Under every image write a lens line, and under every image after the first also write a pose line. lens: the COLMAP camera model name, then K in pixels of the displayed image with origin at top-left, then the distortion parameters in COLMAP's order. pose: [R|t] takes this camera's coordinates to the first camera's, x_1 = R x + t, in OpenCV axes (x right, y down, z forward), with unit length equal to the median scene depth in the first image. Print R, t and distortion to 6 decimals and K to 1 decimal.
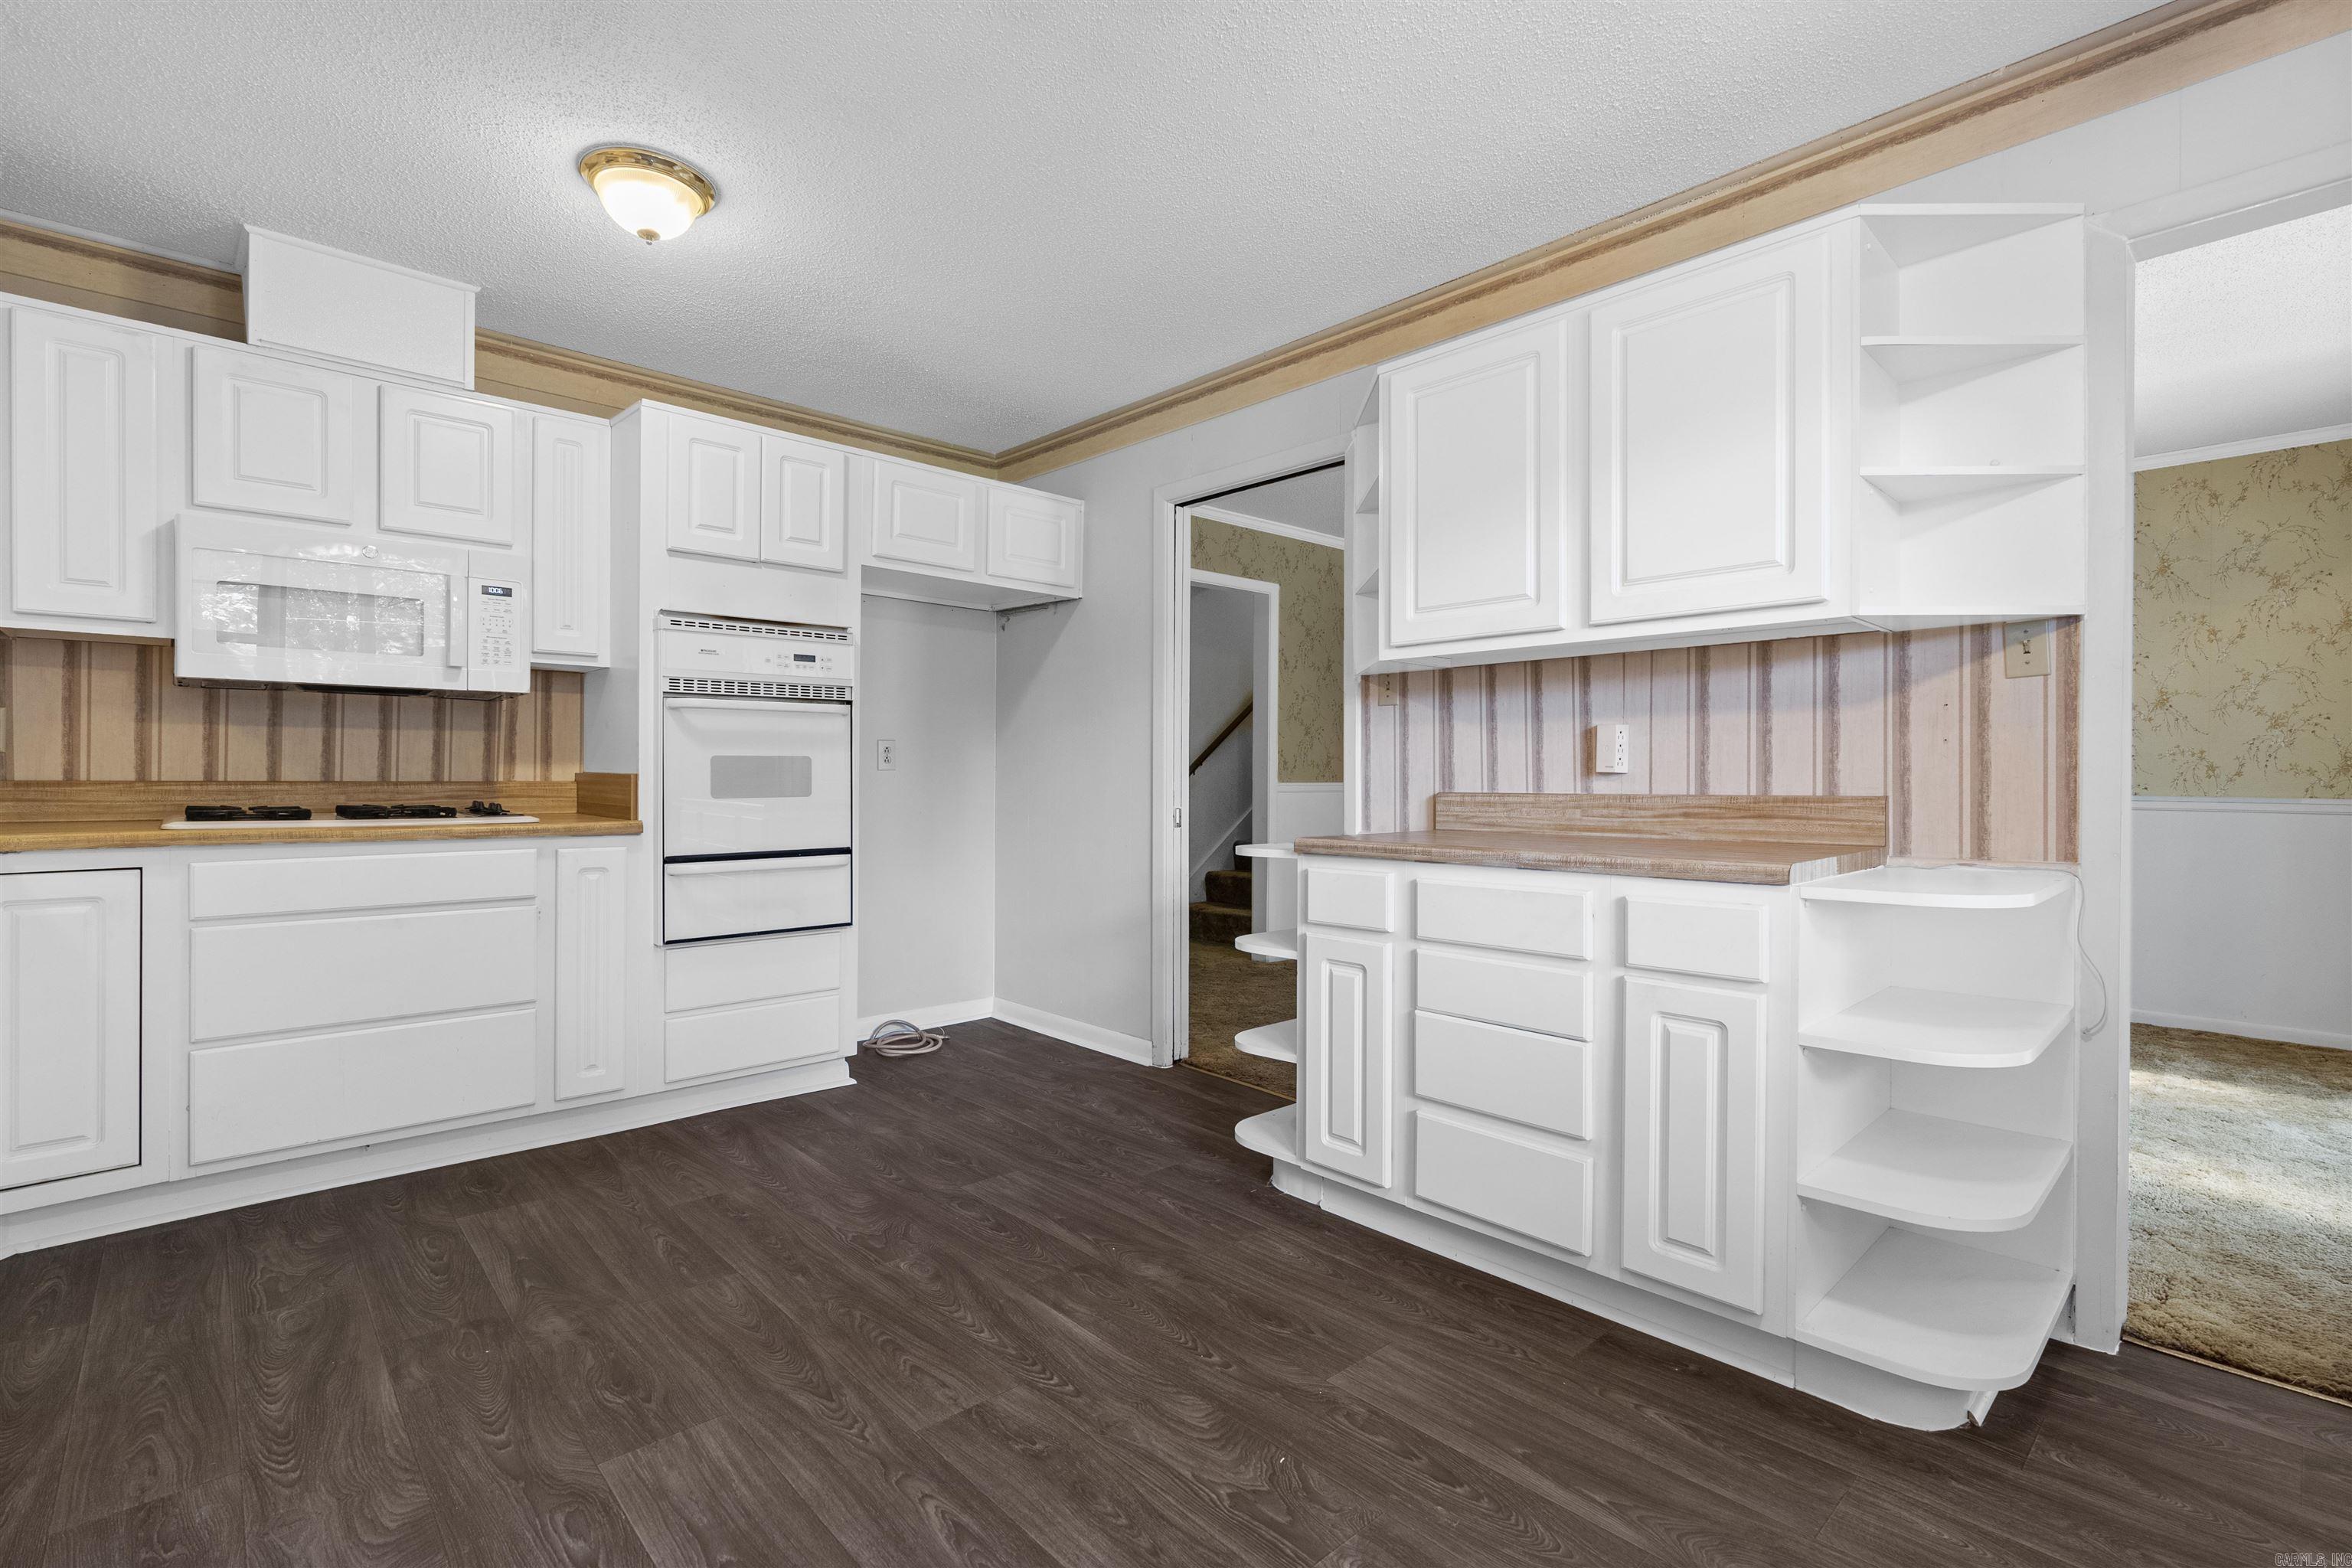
lens RADIAL K [[1070.9, 0, 1179.7], [0, 1070.9, 777.8], [0, 0, 1]] dist [-0.005385, 0.000704]
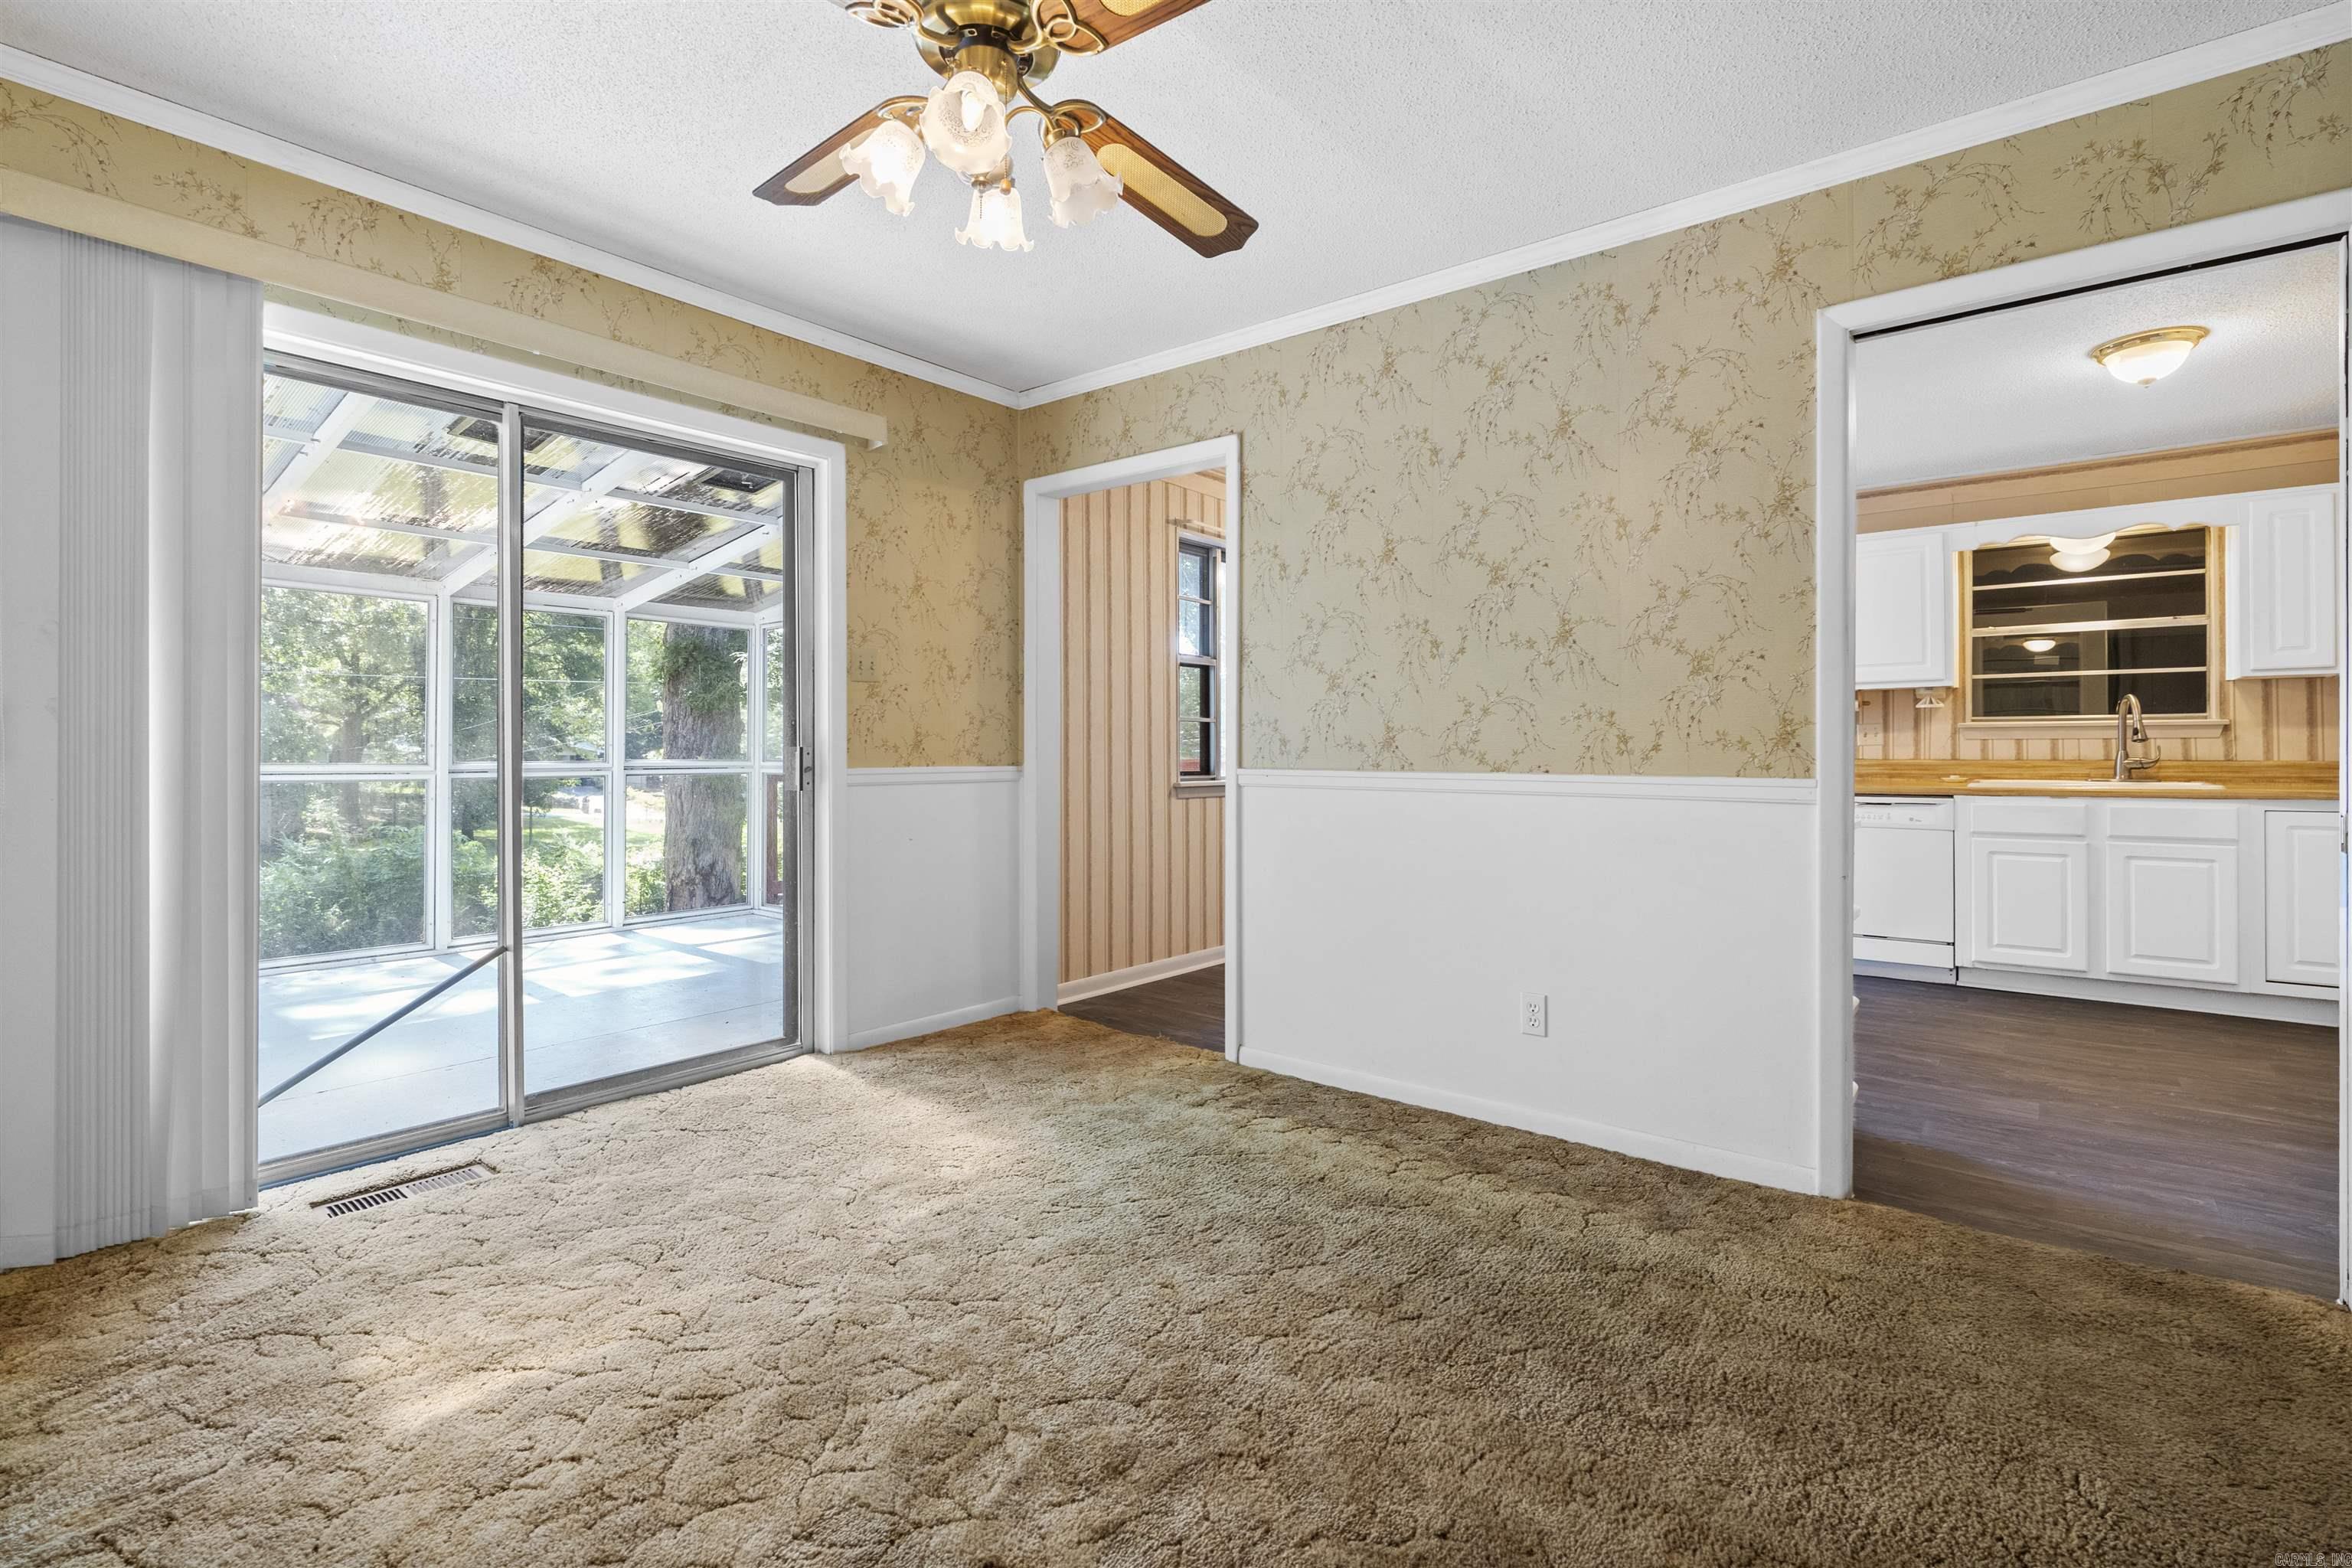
lens RADIAL K [[1068.1, 0, 1183.9], [0, 1068.1, 744.0], [0, 0, 1]] dist [-0.003050, 0.000278]
pose [[-0.990753, -0.009358, -0.135355, 0.922433], [-0.008610, 0.999944, -0.006114, 0.002923], [0.135404, -0.004892, -0.990778, 2.110224]]
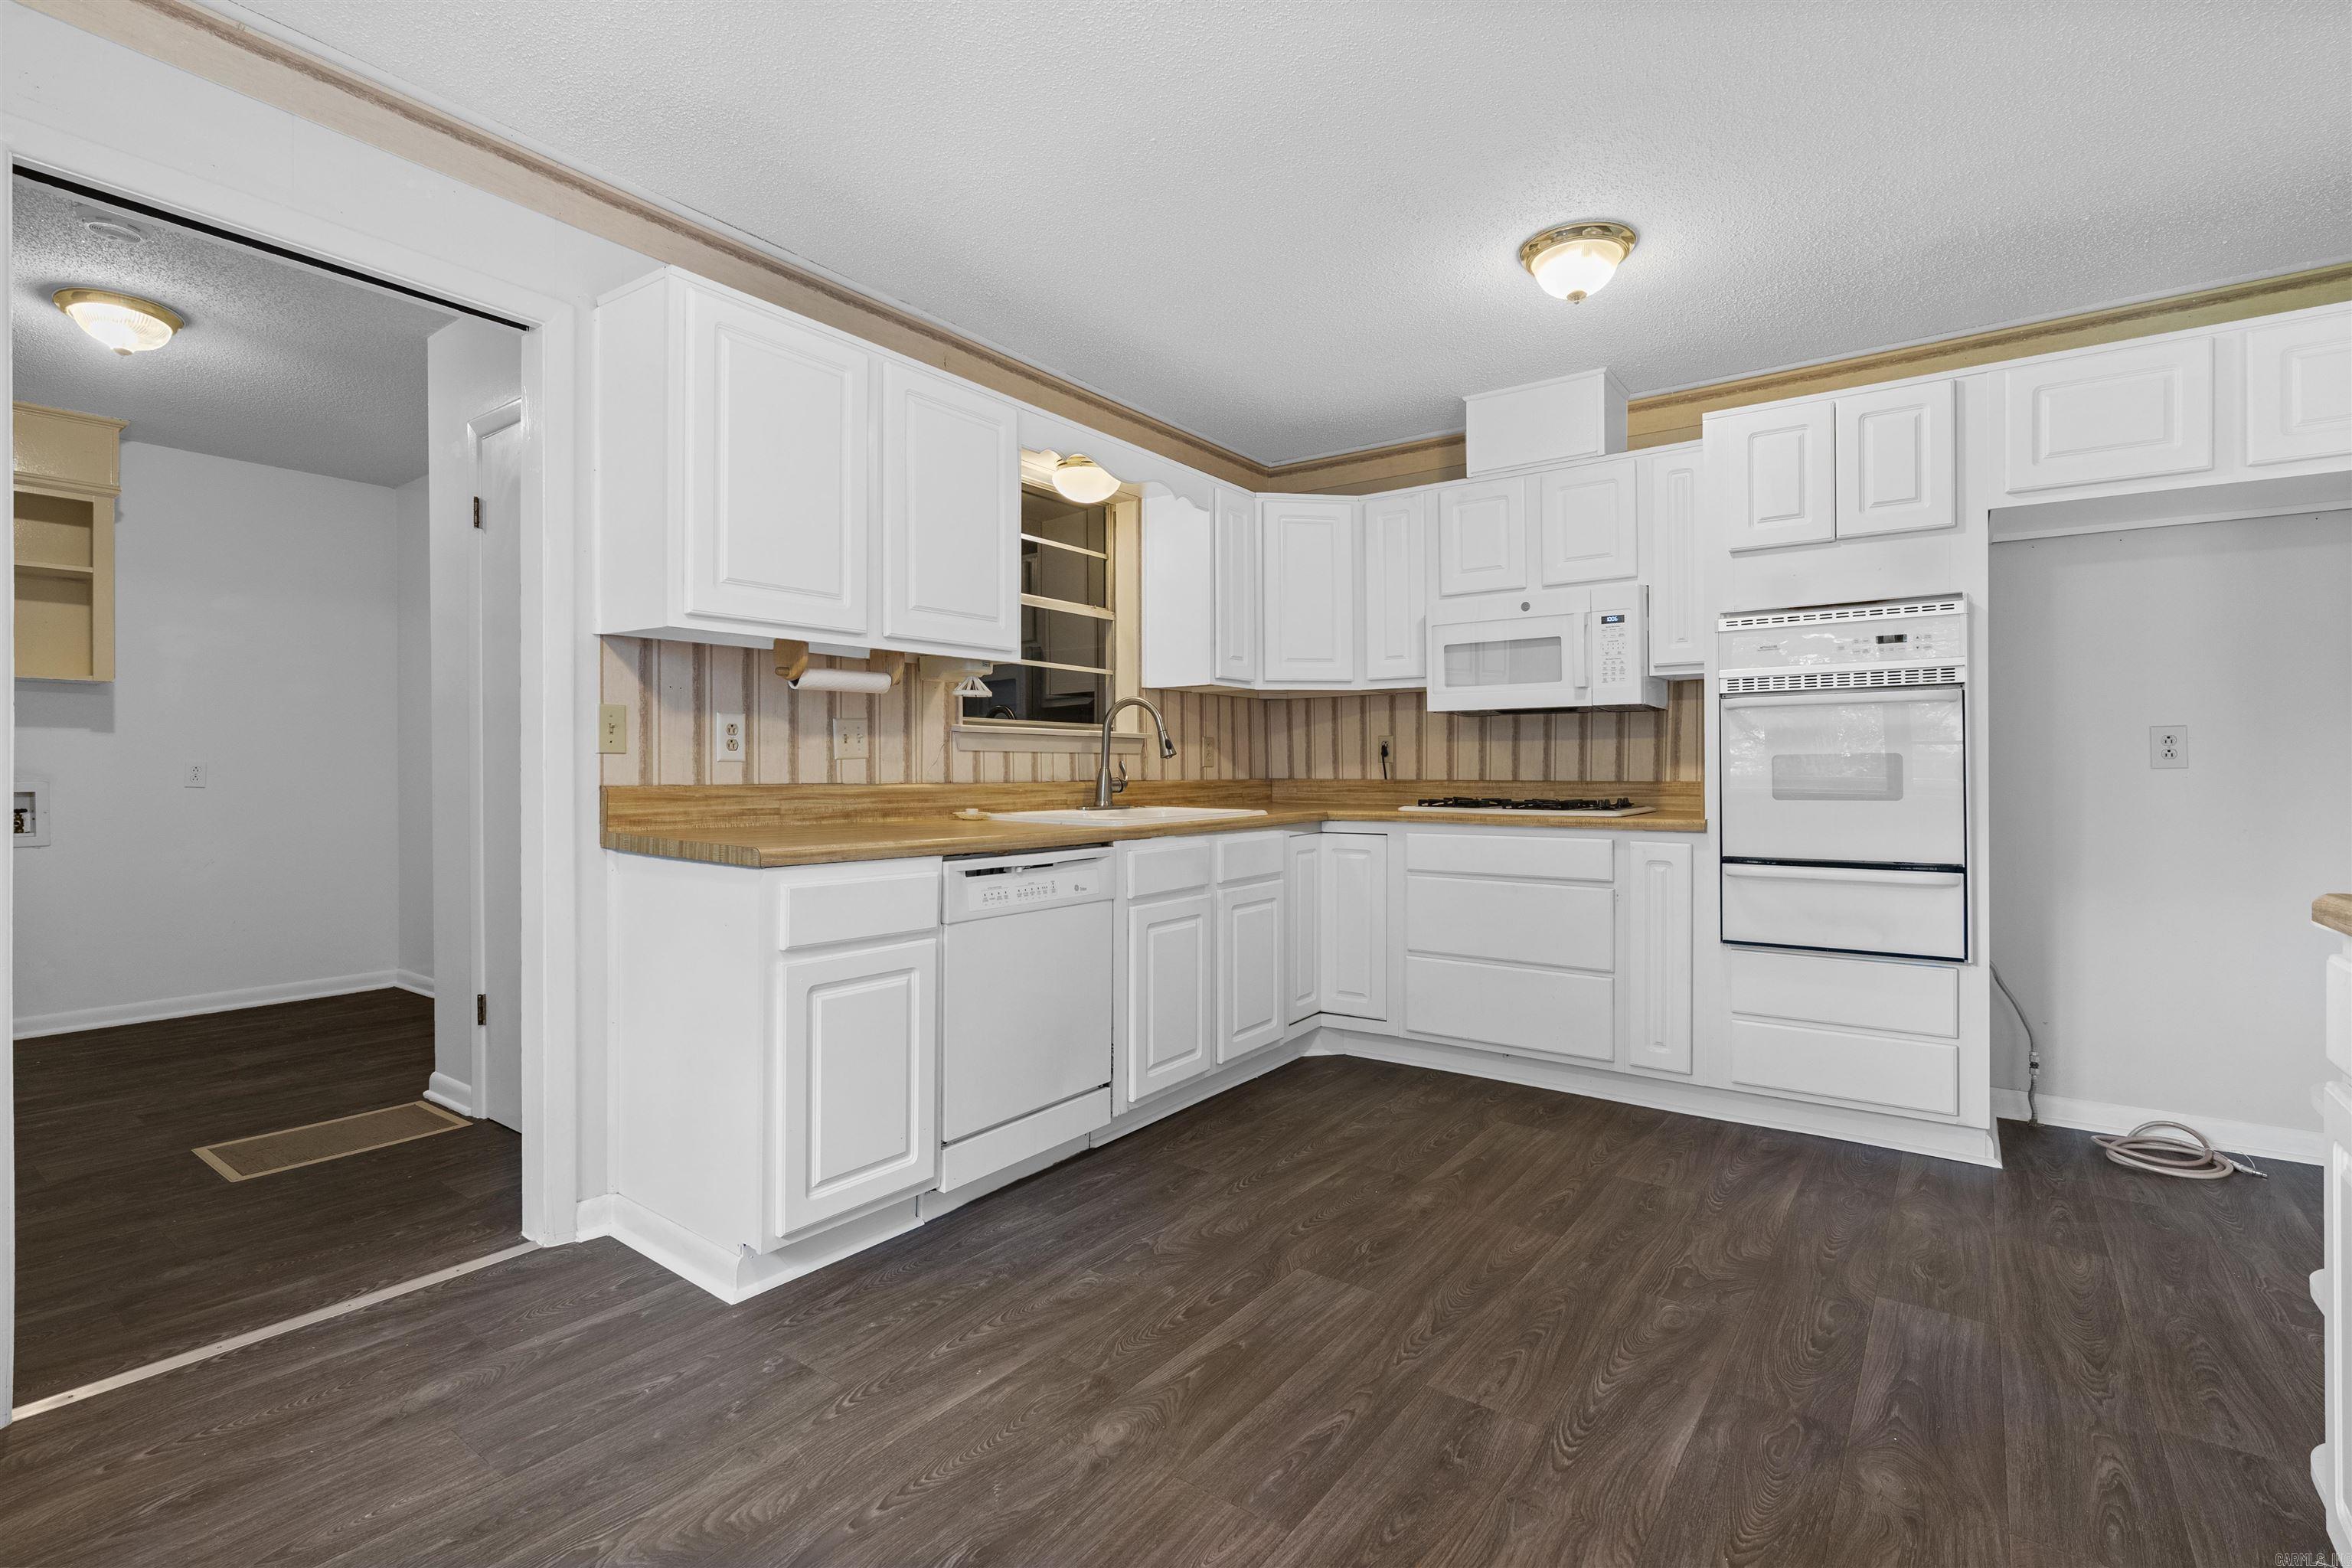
lens RADIAL K [[1084.4, 0, 1177.0], [0, 1084.4, 761.5], [0, 0, 1]] dist [-0.001953, 0.000163]
pose [[0.181171, -0.015135, -0.983335, 0.509673], [-0.002143, 0.999873, -0.015784, 0.001768], [0.983449, 0.004967, 0.181115, 0.357533]]
